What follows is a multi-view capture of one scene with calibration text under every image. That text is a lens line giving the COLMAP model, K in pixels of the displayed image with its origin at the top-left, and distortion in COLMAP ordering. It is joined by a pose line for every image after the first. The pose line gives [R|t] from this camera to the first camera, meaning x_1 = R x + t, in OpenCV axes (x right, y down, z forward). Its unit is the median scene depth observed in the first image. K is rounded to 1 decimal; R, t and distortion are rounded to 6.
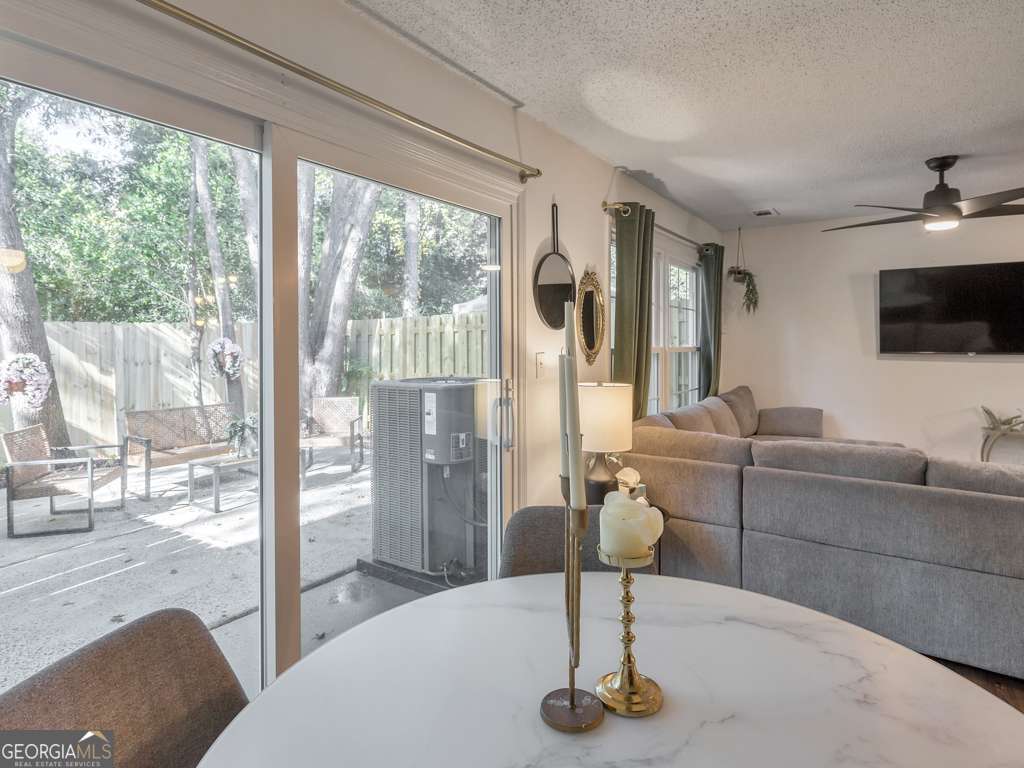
lens RADIAL K [[575.7, 0, 532.5], [0, 575.7, 344.6], [0, 0, 1]] dist [0.000481, 0.000300]
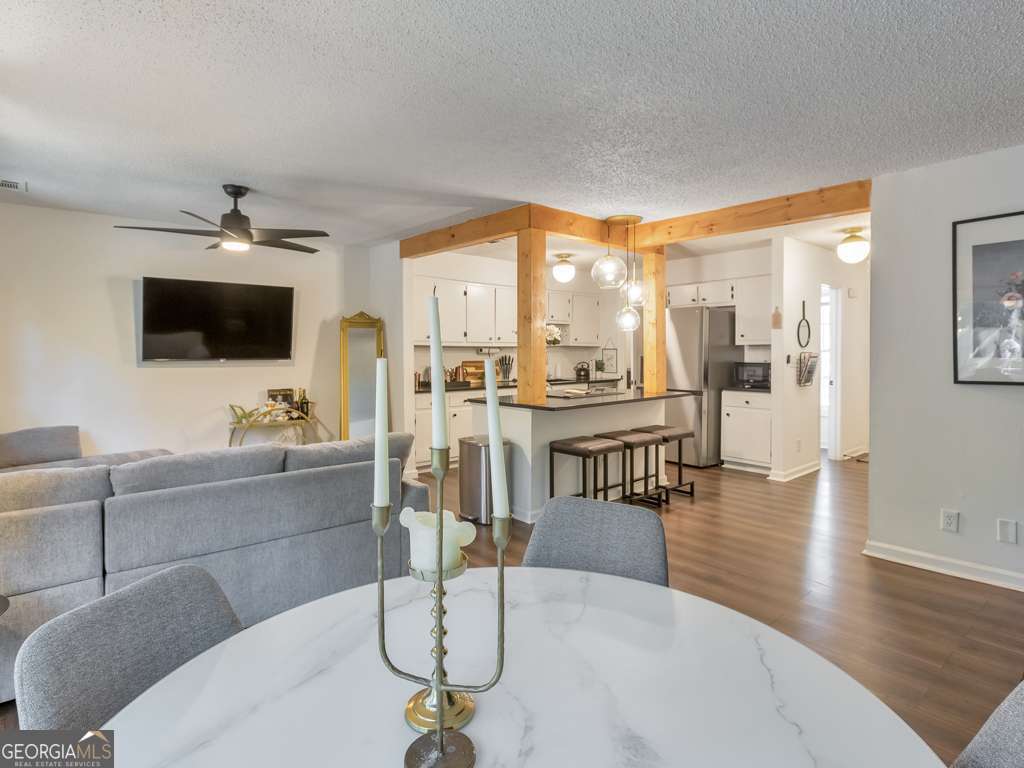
lens RADIAL K [[558.9, 0, 515.9], [0, 558.9, 354.8], [0, 0, 1]] dist [-0.004708, -0.000733]
pose [[0.276872, -0.011081, 0.960843, -0.193672], [0.008329, 0.999924, 0.009131, 0.001302], [-0.960871, 0.005475, 0.276943, 0.171444]]
